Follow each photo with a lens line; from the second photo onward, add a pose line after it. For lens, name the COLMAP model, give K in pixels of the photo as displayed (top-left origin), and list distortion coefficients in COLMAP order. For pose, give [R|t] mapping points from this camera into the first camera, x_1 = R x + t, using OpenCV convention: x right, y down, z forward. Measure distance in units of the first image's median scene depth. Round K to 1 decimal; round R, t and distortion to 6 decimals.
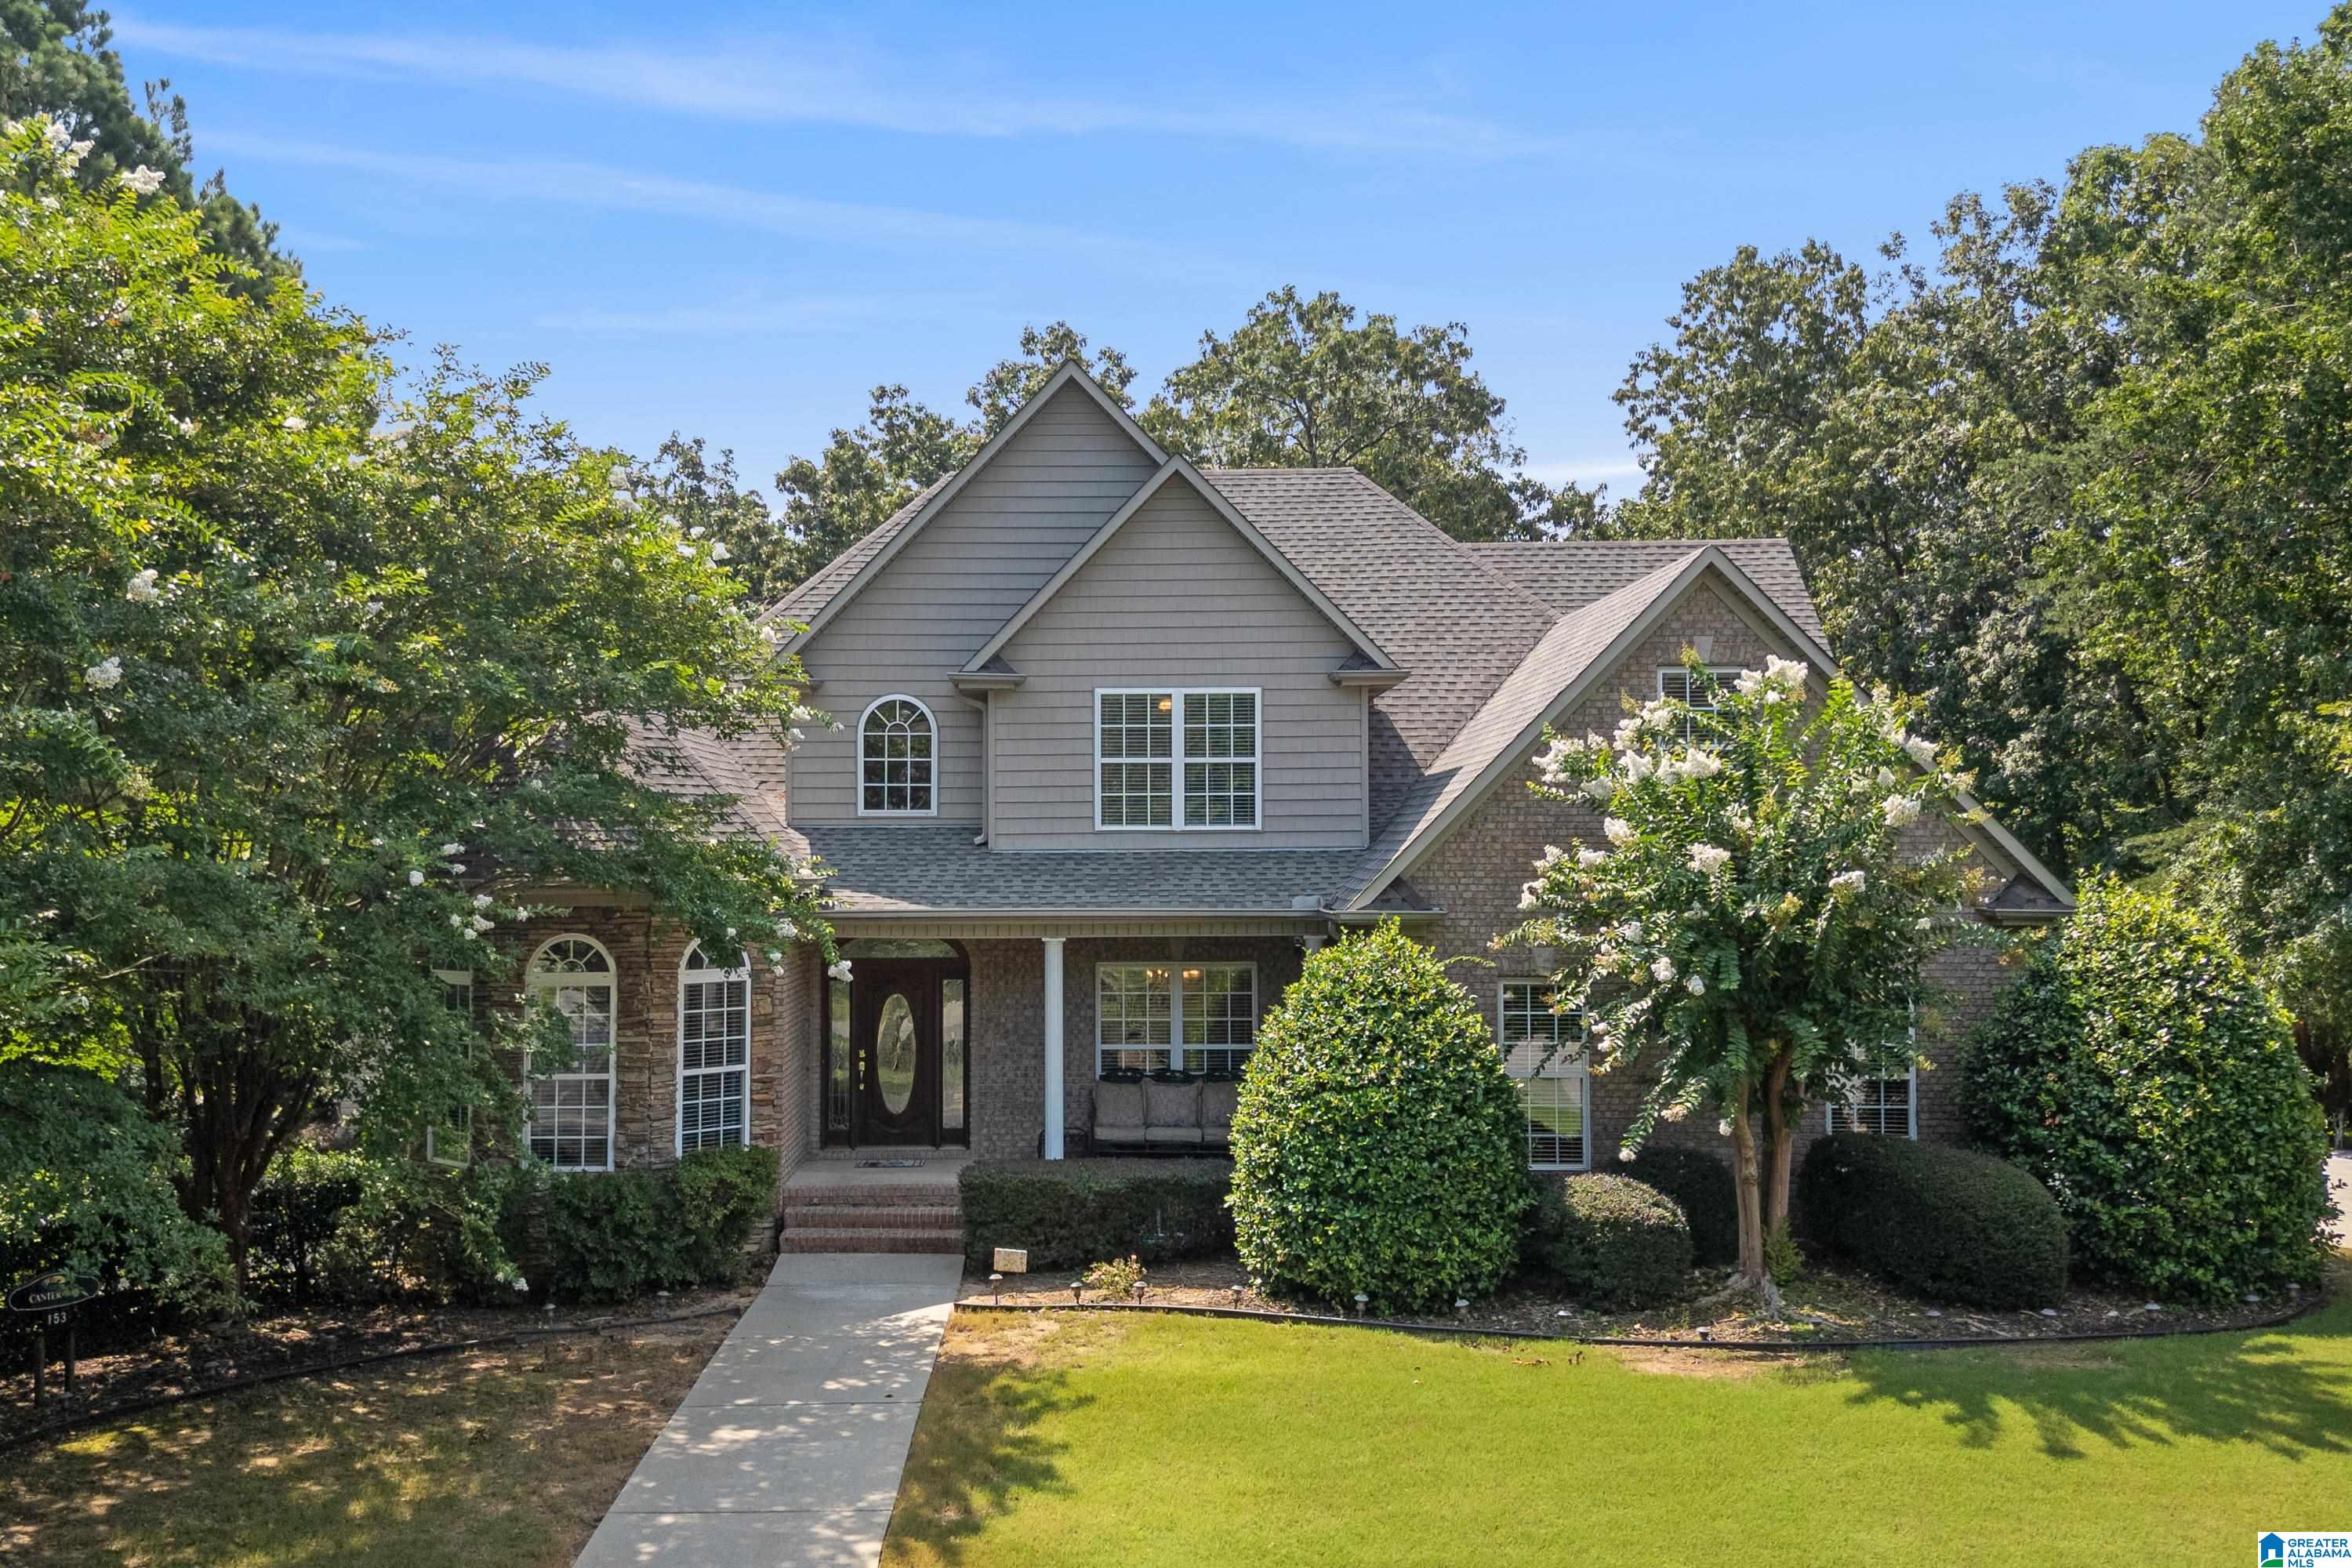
lens RADIAL K [[2157.6, 0, 1092.1], [0, 2157.6, 772.7], [0, 0, 1]] dist [0.035179, -0.011887]
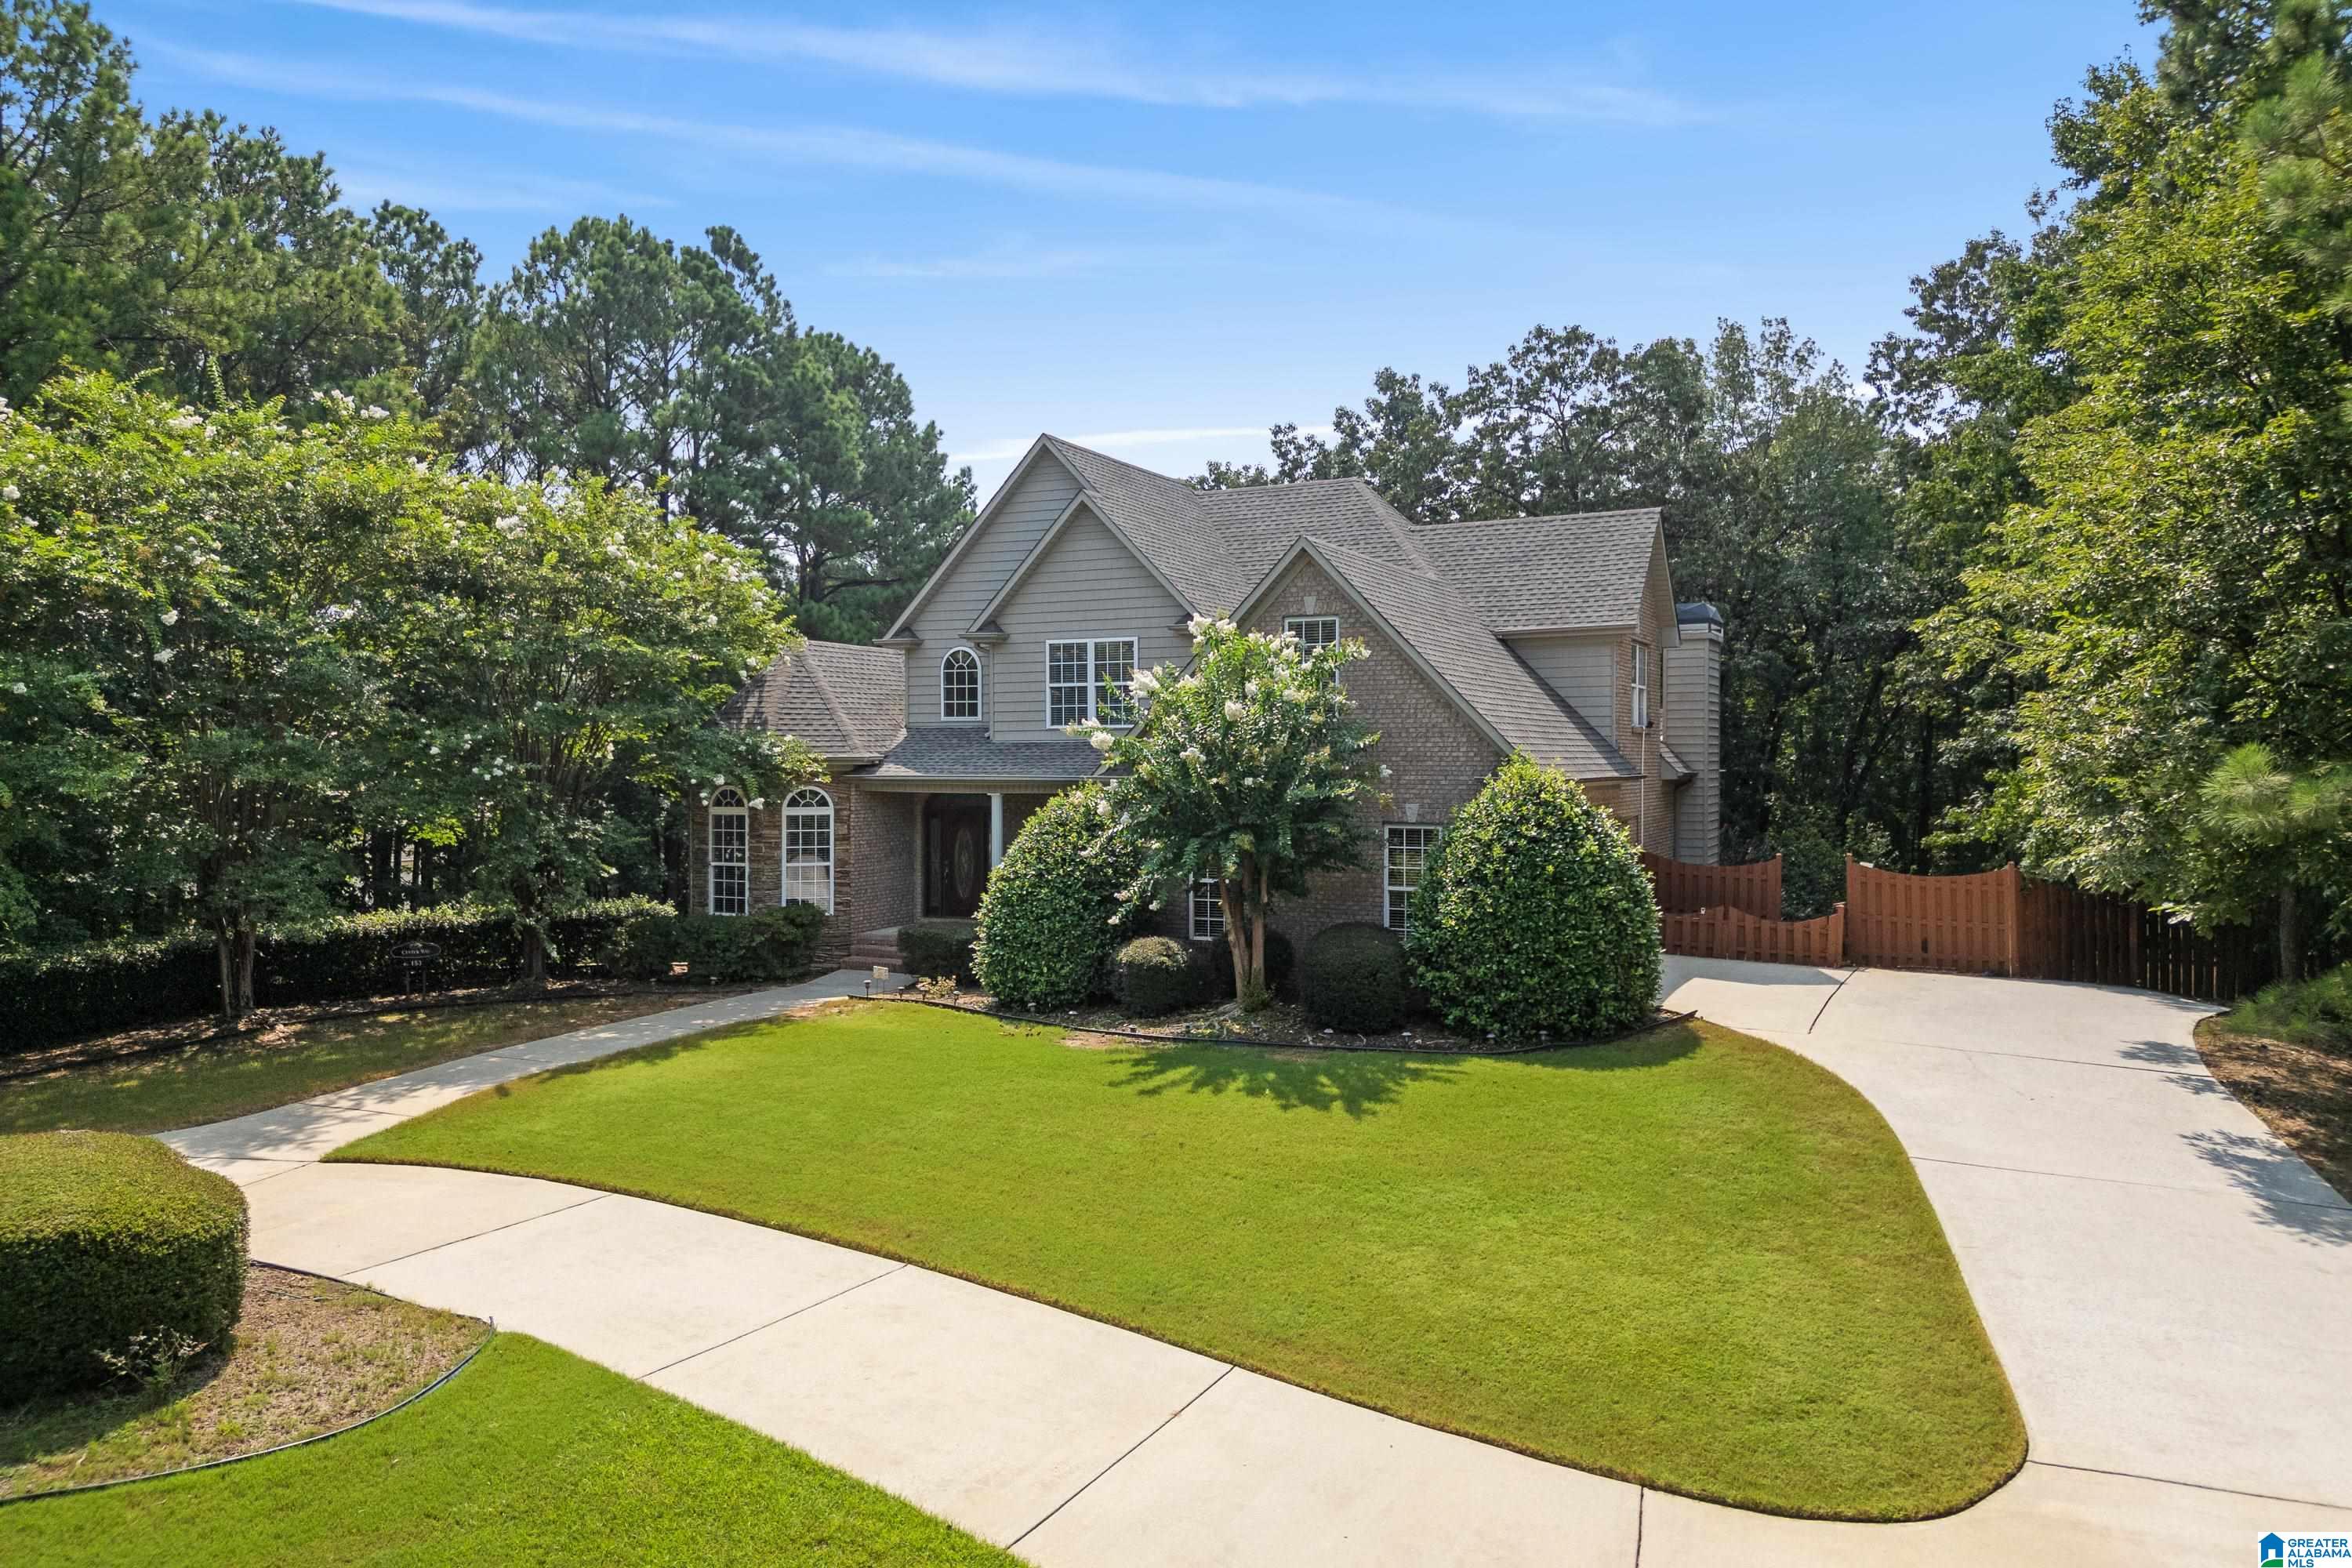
lens RADIAL K [[1678.4, 0, 1174.3], [0, 1678.4, 771.1], [0, 0, 1]] dist [0.058241, -0.069052]
pose [[0.895284, 0.005397, -0.445463, 0.696284], [0.014510, 0.999043, 0.041266, 0.008860], [0.445260, -0.043408, 0.894349, -0.093872]]
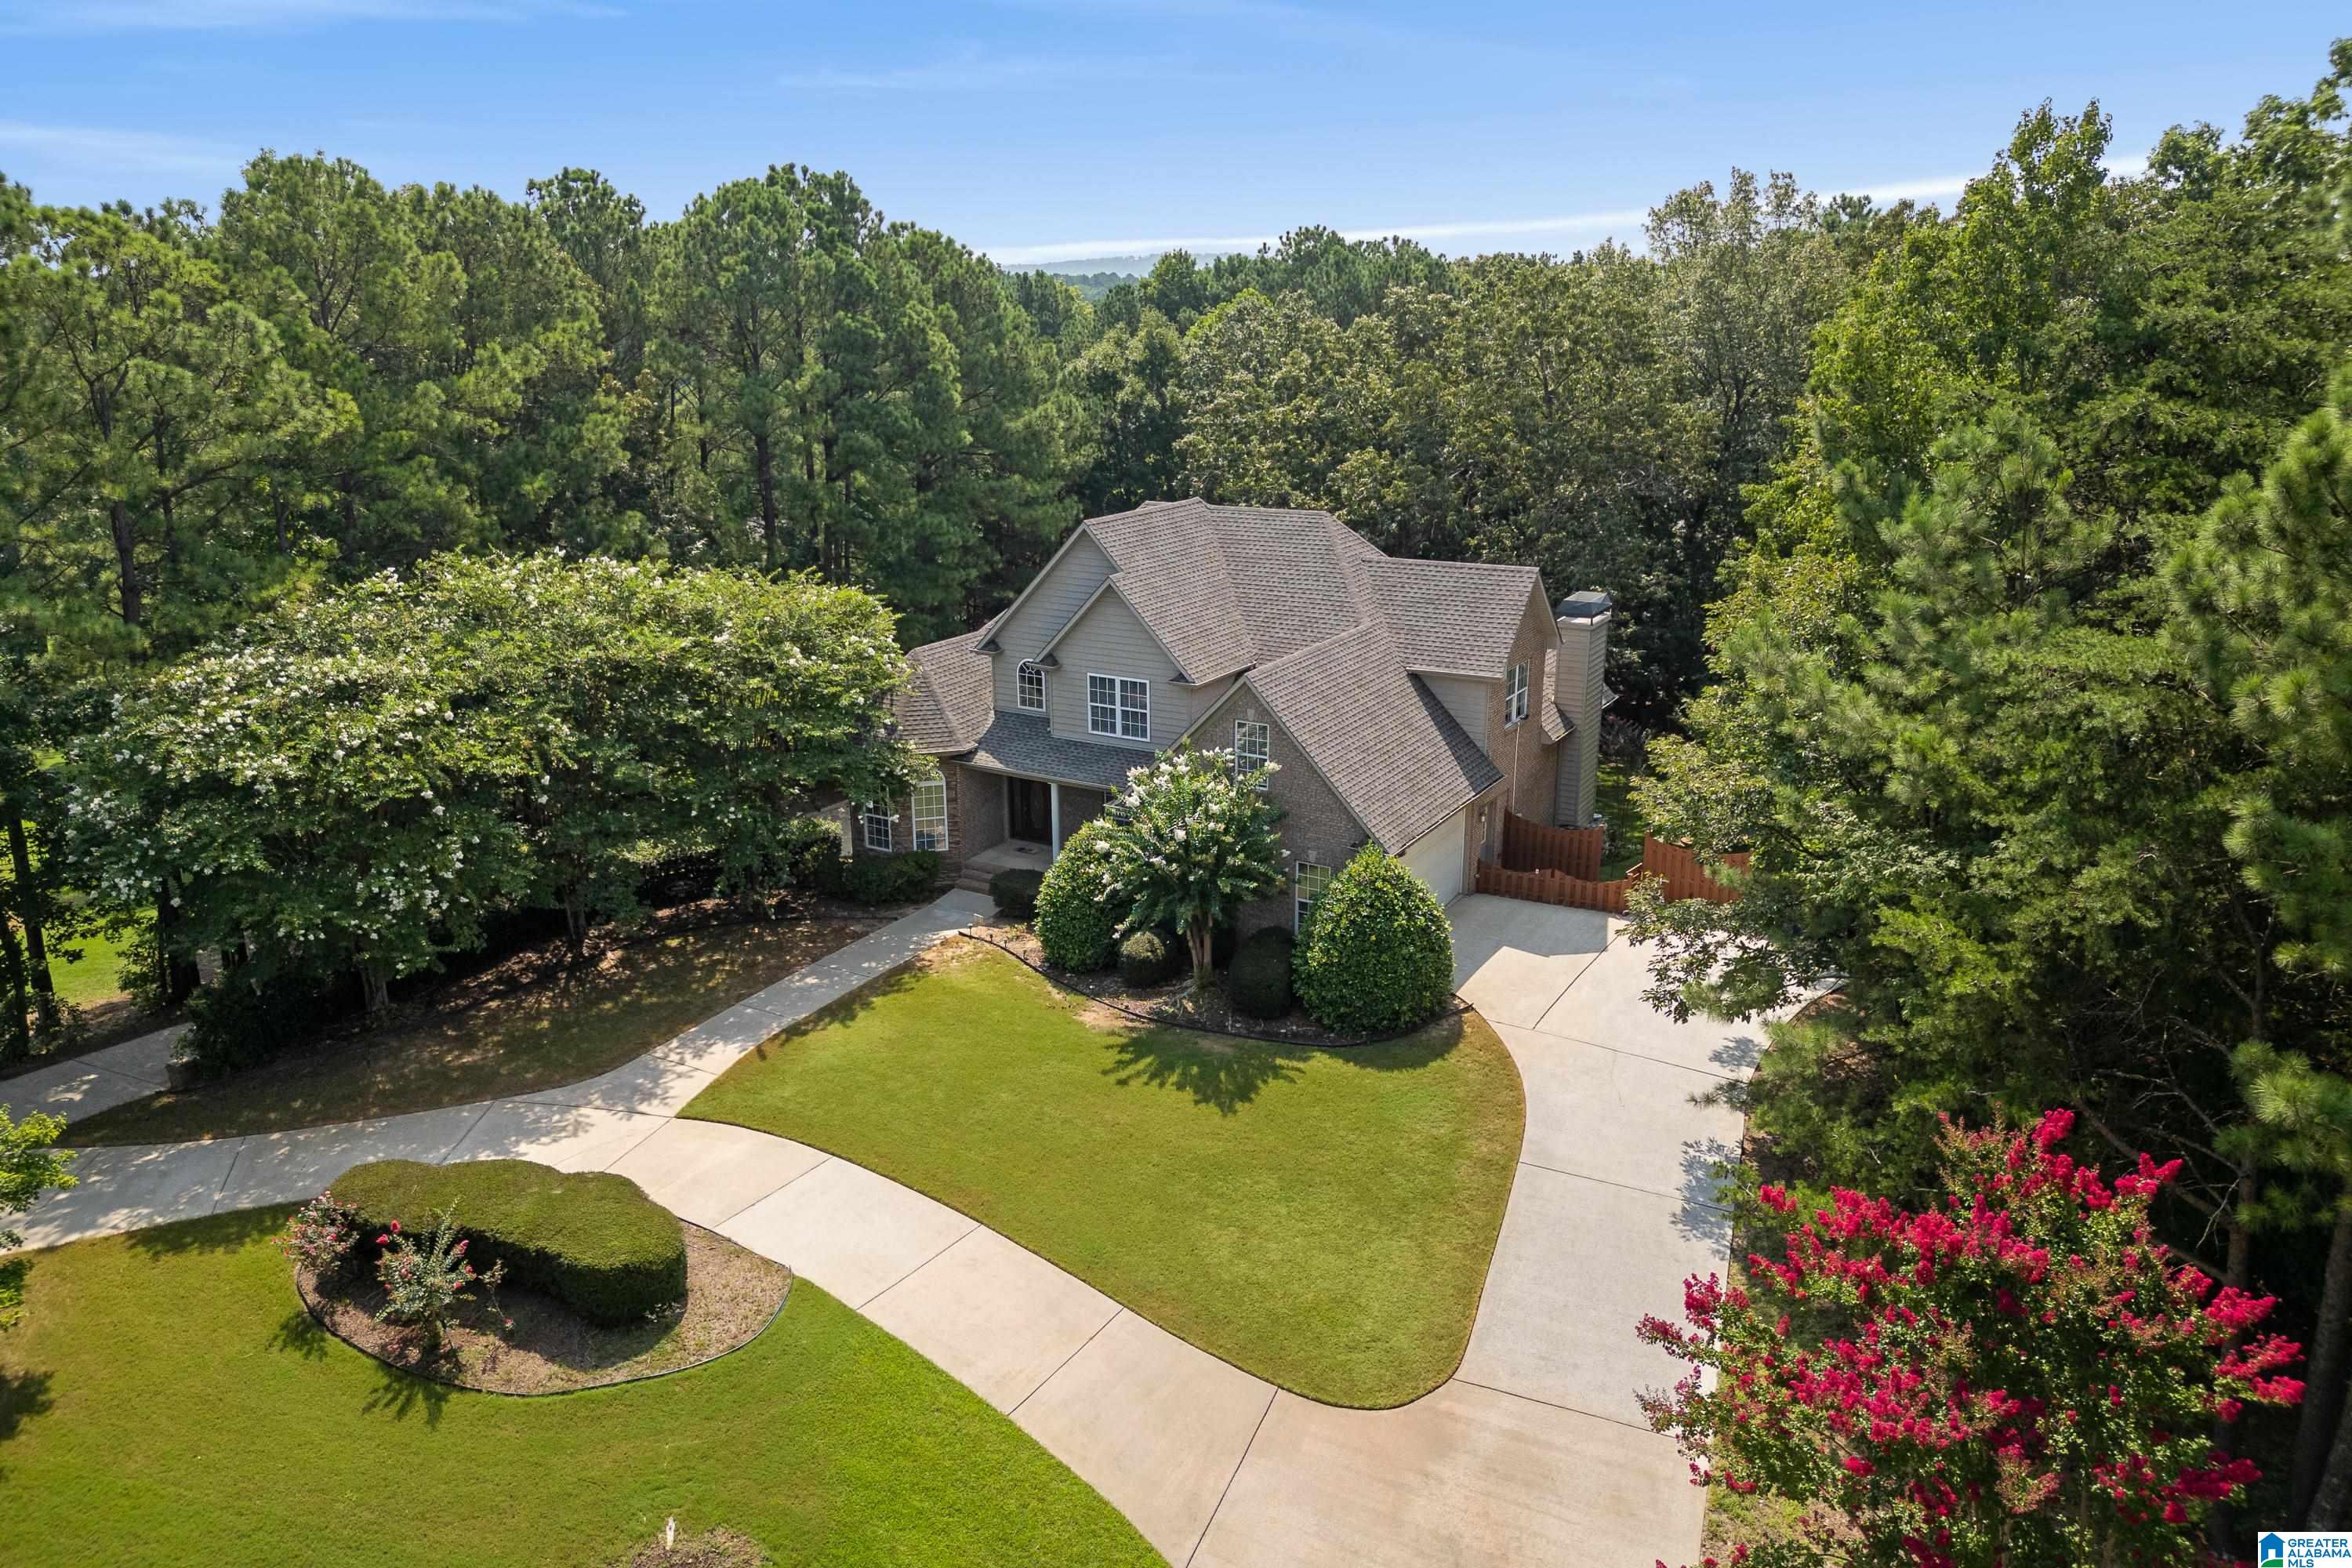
lens RADIAL K [[1678.4, 0, 1174.3], [0, 1678.4, 771.1], [0, 0, 1]] dist [0.058241, -0.069052]
pose [[0.858038, 0.138034, -0.494690, 1.053297], [0.023121, 0.951848, 0.305699, -0.520102], [0.513066, -0.273739, 0.813530, -0.470139]]
